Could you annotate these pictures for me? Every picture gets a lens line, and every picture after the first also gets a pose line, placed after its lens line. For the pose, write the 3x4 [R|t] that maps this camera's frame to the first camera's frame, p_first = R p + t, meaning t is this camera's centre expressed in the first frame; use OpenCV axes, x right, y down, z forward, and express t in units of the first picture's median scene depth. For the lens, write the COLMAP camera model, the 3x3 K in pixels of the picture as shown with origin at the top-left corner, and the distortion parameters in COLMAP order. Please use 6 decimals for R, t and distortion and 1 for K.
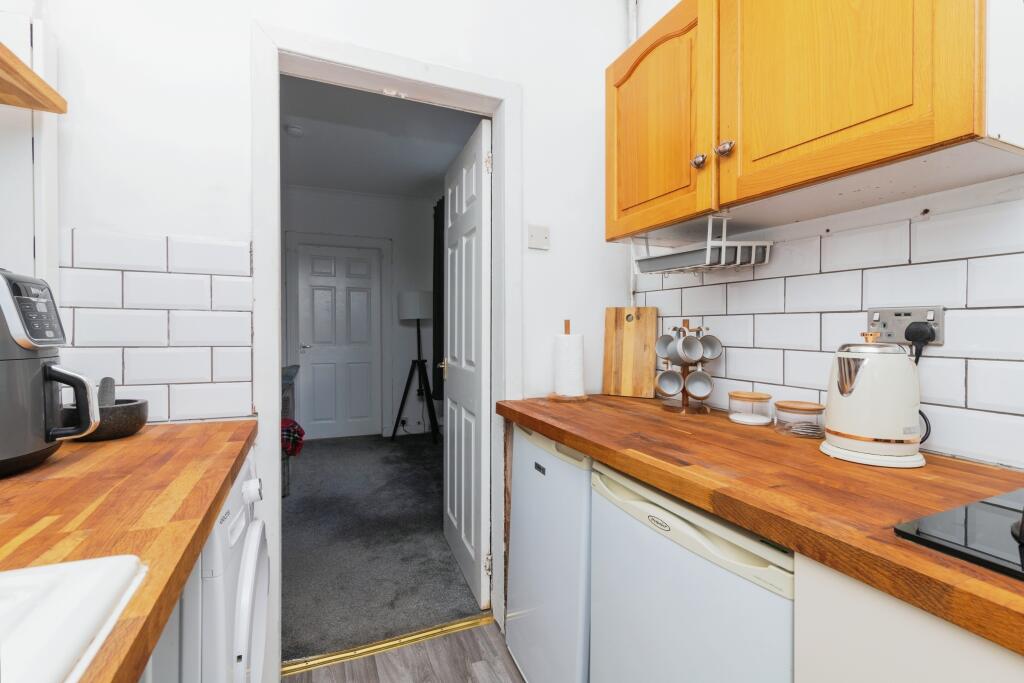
lens RADIAL K [[470.1, 0, 511.0], [0, 470.1, 342.3], [0, 0, 1]] dist [0.001488, -0.000442]
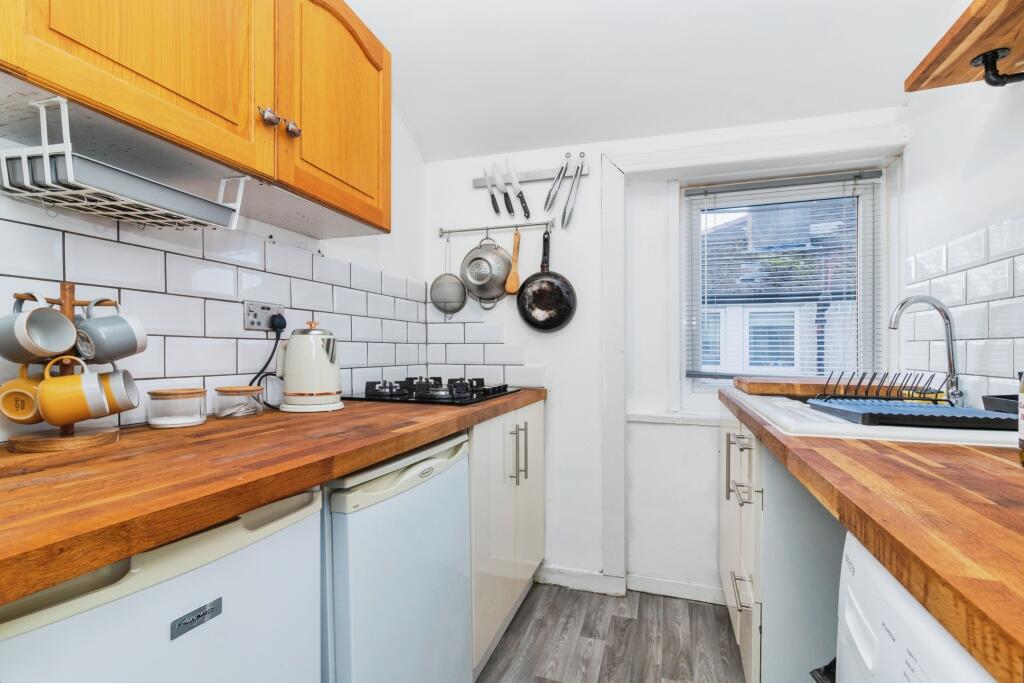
lens RADIAL K [[470.1, 0, 511.6], [0, 470.1, 344.5], [0, 0, 1]] dist [0.001488, -0.000442]
pose [[-0.749353, -0.000096, 0.662171, -0.576800], [0.005505, 0.999965, 0.006376, 0.038557], [-0.662148, 0.008423, -0.749325, 1.538684]]
